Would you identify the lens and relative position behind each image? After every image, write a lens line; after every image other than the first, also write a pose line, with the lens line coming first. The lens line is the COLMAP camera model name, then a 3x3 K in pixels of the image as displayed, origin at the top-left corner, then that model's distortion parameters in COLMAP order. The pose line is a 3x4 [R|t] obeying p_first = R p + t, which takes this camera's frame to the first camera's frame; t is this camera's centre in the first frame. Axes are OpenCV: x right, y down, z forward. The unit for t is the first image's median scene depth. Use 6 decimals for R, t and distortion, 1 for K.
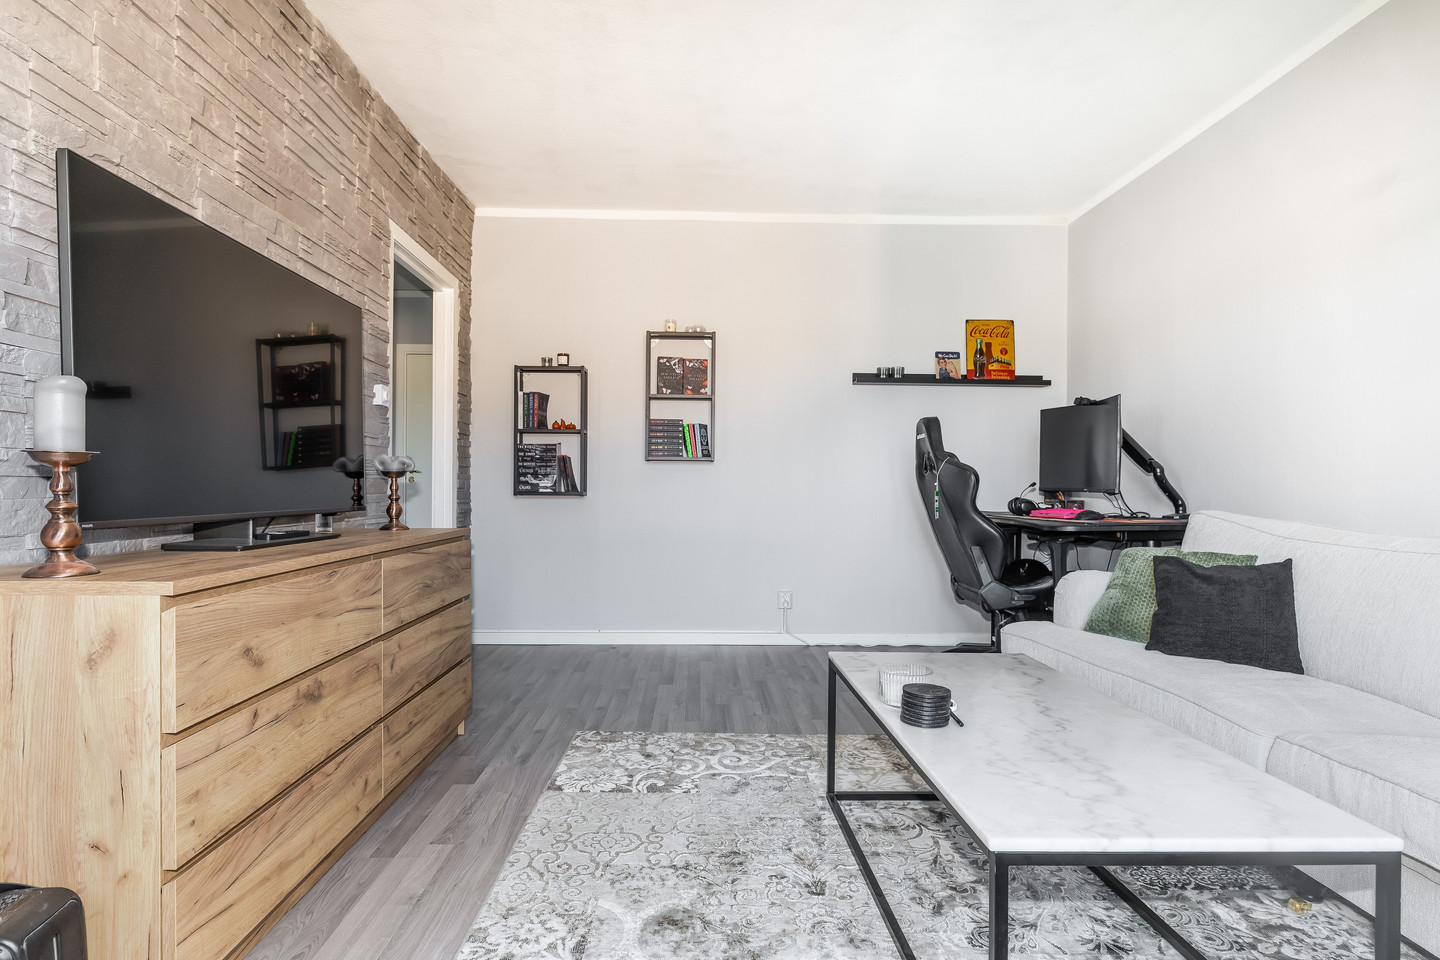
lens RADIAL K [[748.2, 0, 719.3], [0, 748.2, 487.8], [0, 0, 1]] dist [0.000704, 0.000044]
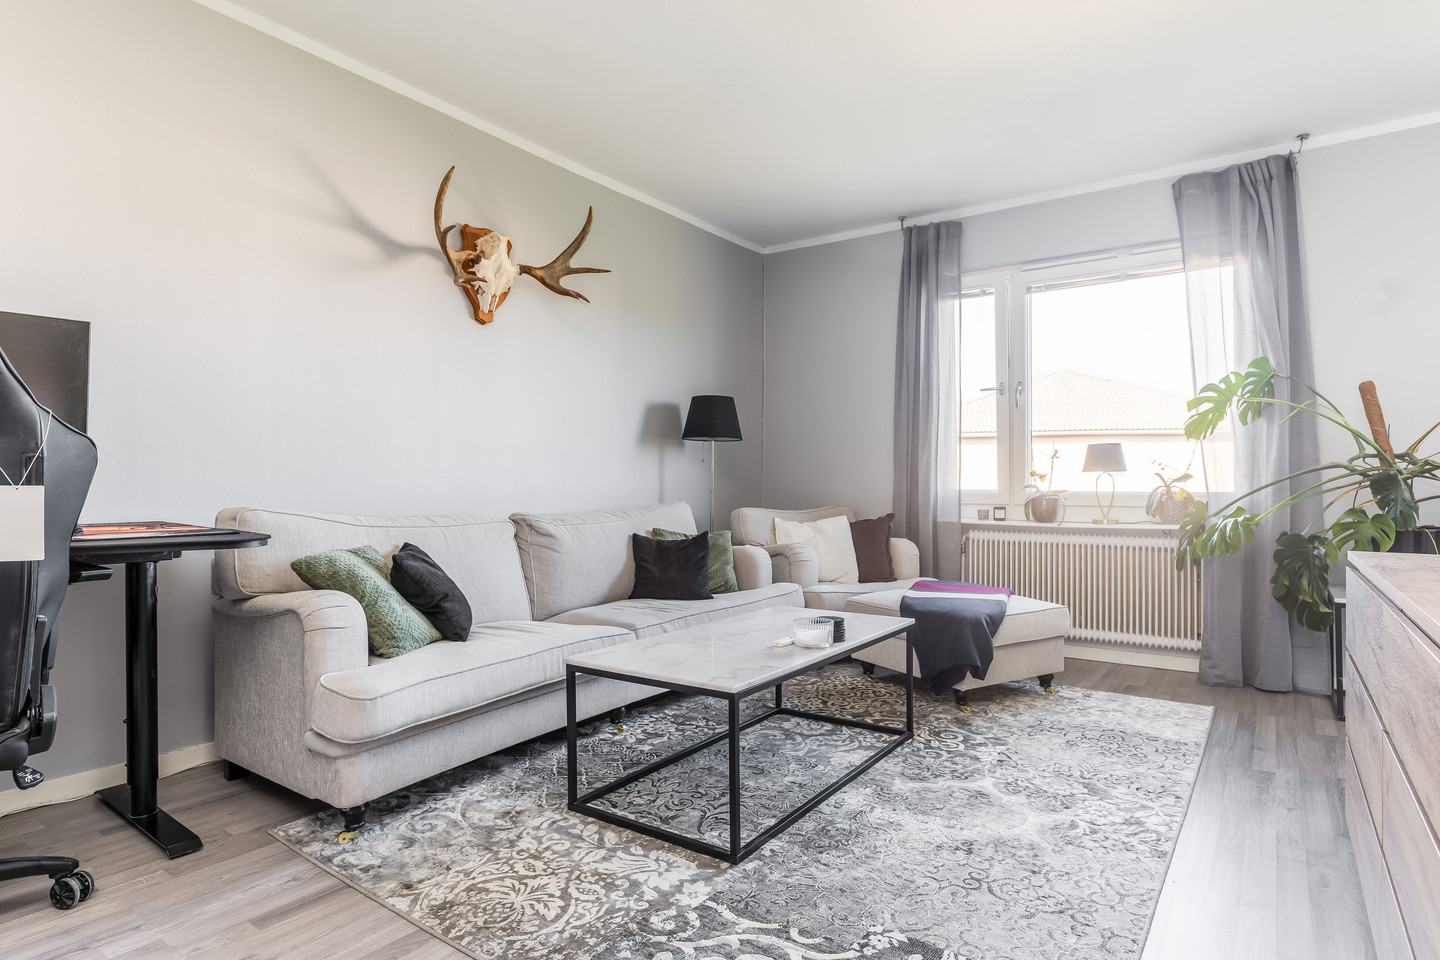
lens RADIAL K [[773.1, 0, 727.9], [0, 773.1, 480.3], [0, 0, 1]] dist [-0.005288, 0.000623]
pose [[-0.794912, -0.006737, 0.606688, -0.345860], [-0.009287, 0.999956, -0.001065, -0.005014], [-0.606654, -0.006481, -0.794939, 1.617225]]
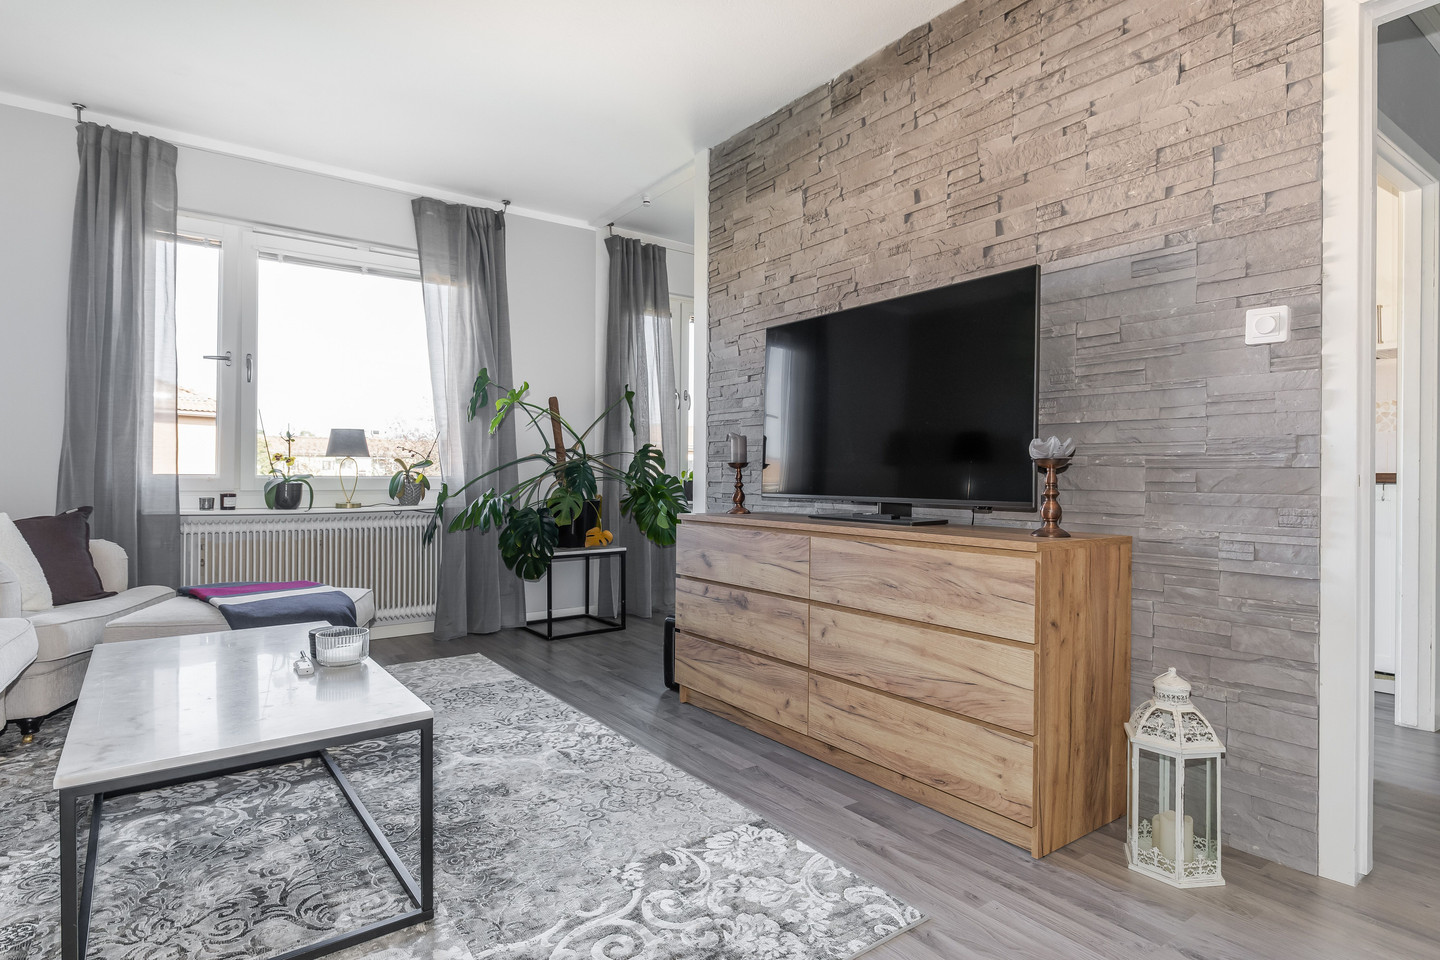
lens RADIAL K [[773.1, 0, 730.9], [0, 773.1, 476.5], [0, 0, 1]] dist [-0.005288, 0.000623]
pose [[-0.821060, -0.011914, -0.570718, 0.318748], [-0.014550, 0.999894, 0.000059, -0.001479], [0.570657, 0.008353, -0.821146, 1.680207]]
